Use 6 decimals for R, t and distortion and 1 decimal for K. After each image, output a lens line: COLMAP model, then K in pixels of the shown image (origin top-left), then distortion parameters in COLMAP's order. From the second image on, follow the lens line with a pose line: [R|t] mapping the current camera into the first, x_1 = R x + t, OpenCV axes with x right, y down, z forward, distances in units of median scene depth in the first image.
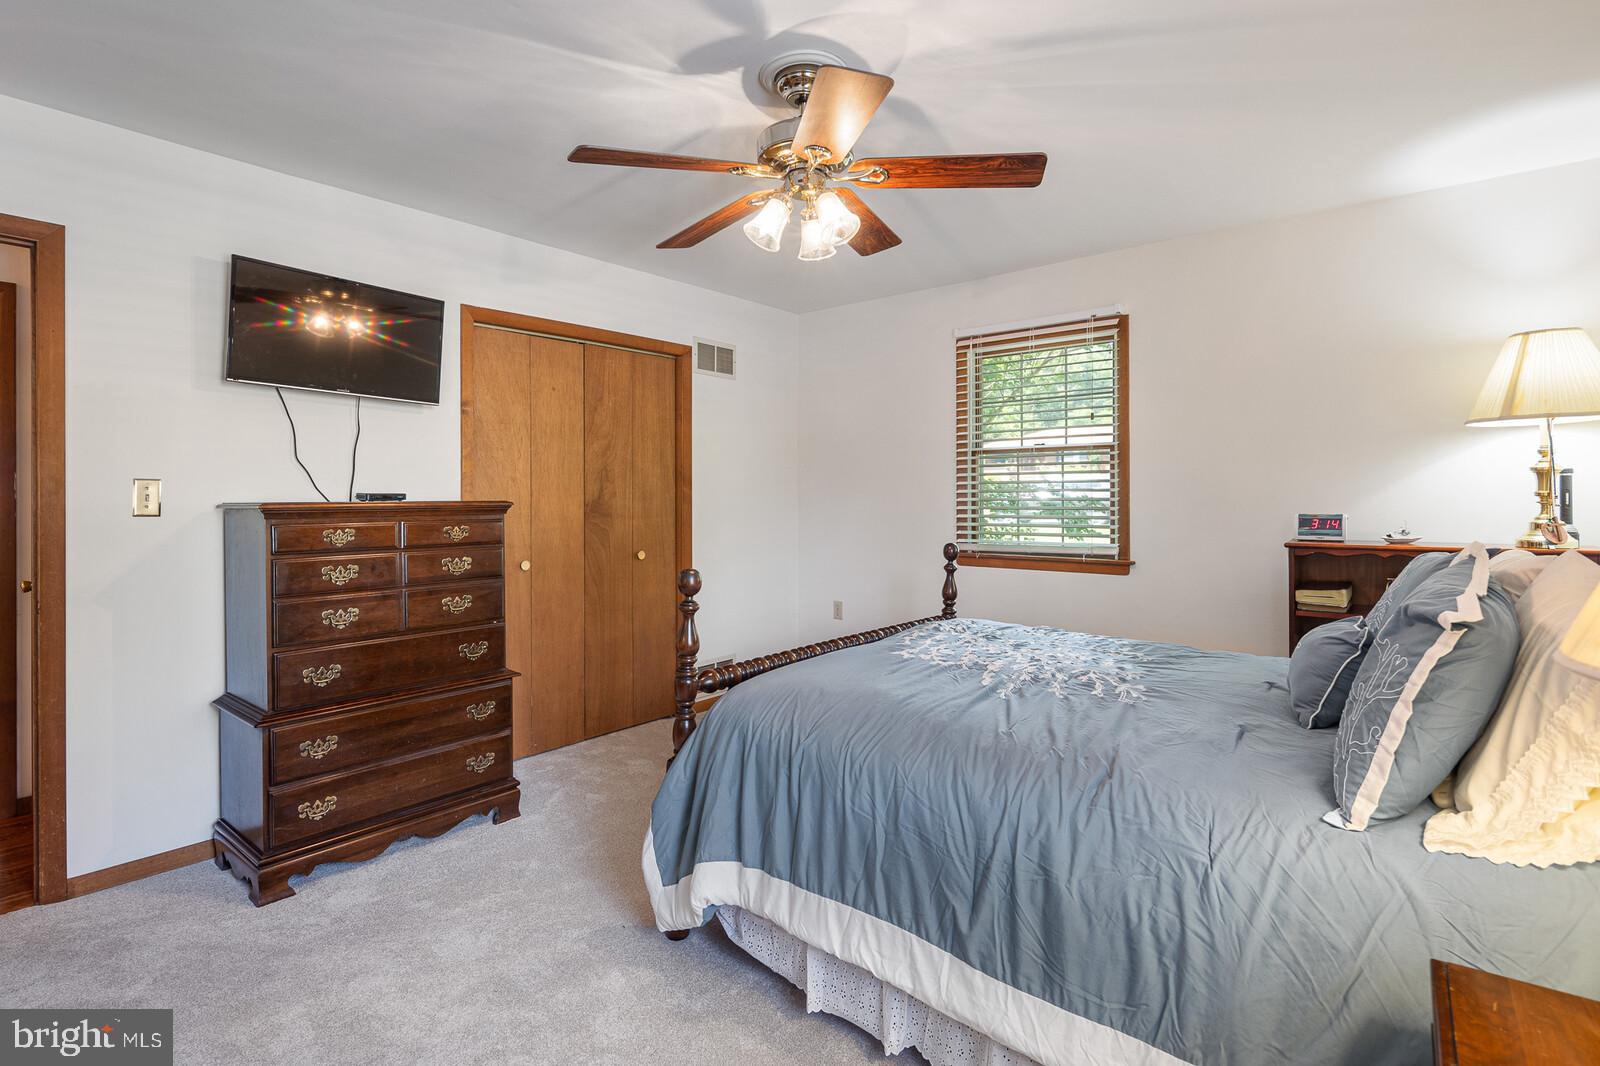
lens RADIAL K [[783.3, 0, 799.6], [0, 783.3, 506.1], [0, 0, 1]] dist [0.000216, 0.000185]
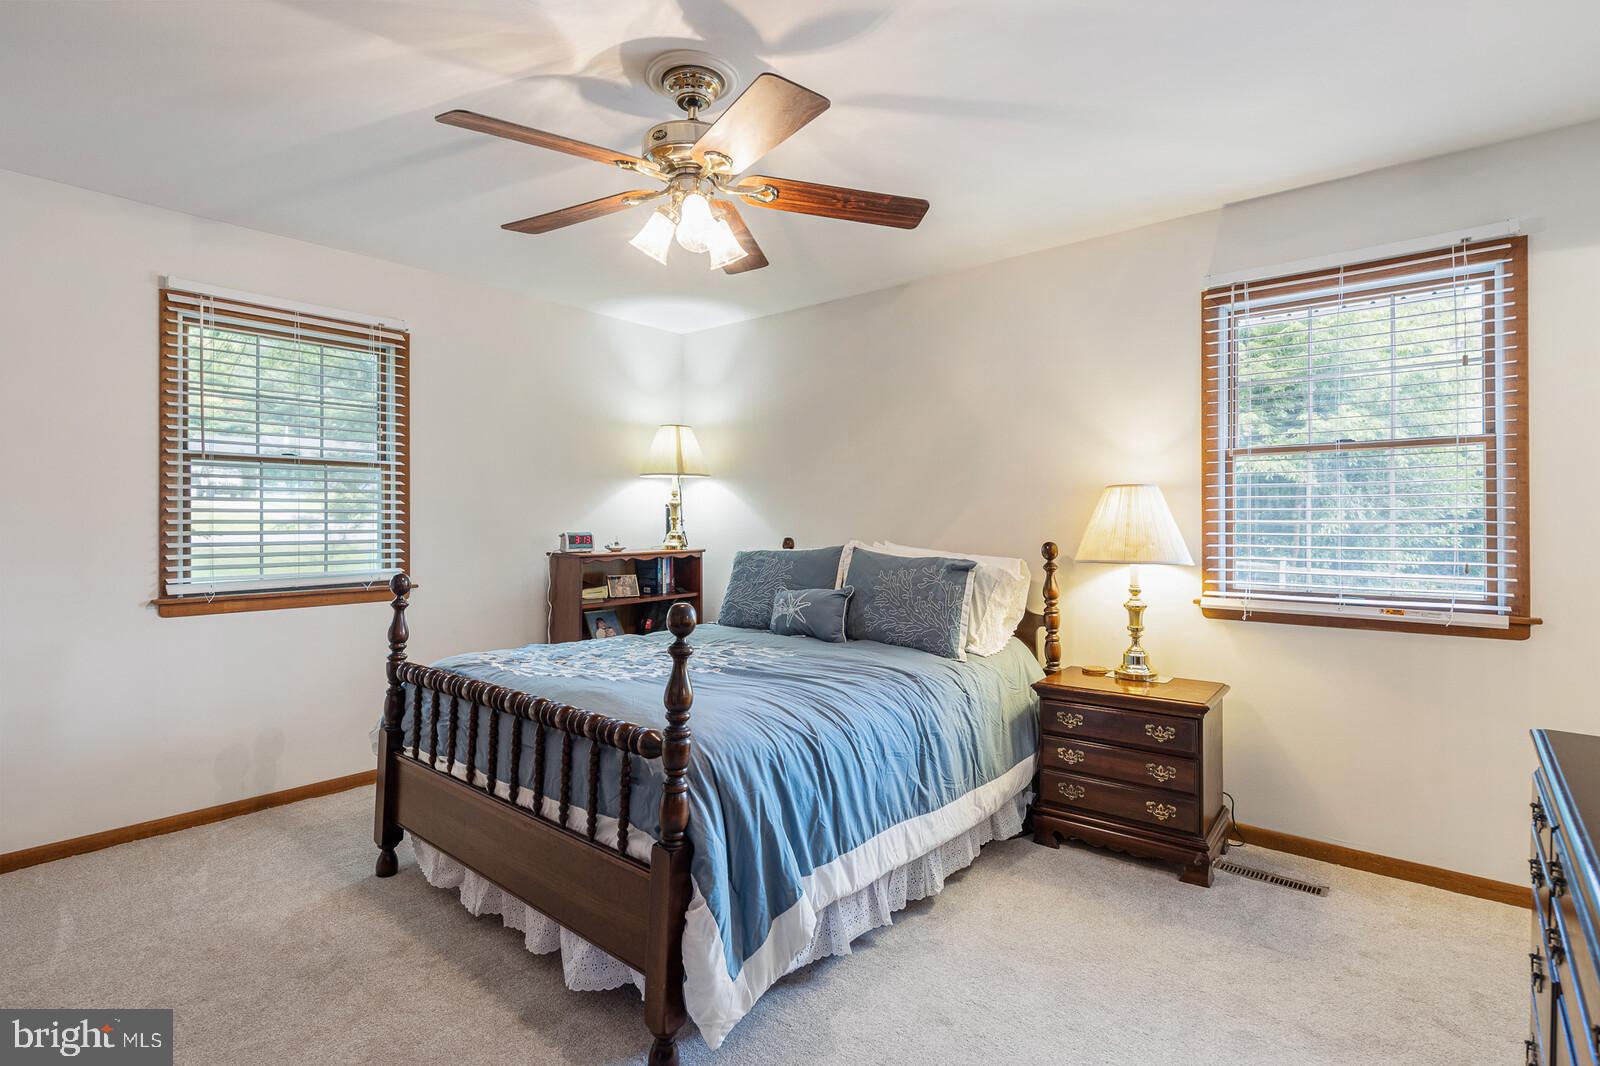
lens RADIAL K [[772.6, 0, 800.0], [0, 772.6, 533.0], [0, 0, 1]] dist [-0.000029, 0.000013]
pose [[0.009285, -0.011931, 0.999886, -0.581276], [0.007147, 0.999904, 0.011865, -0.003118], [-0.999931, 0.007036, 0.009369, 0.533720]]
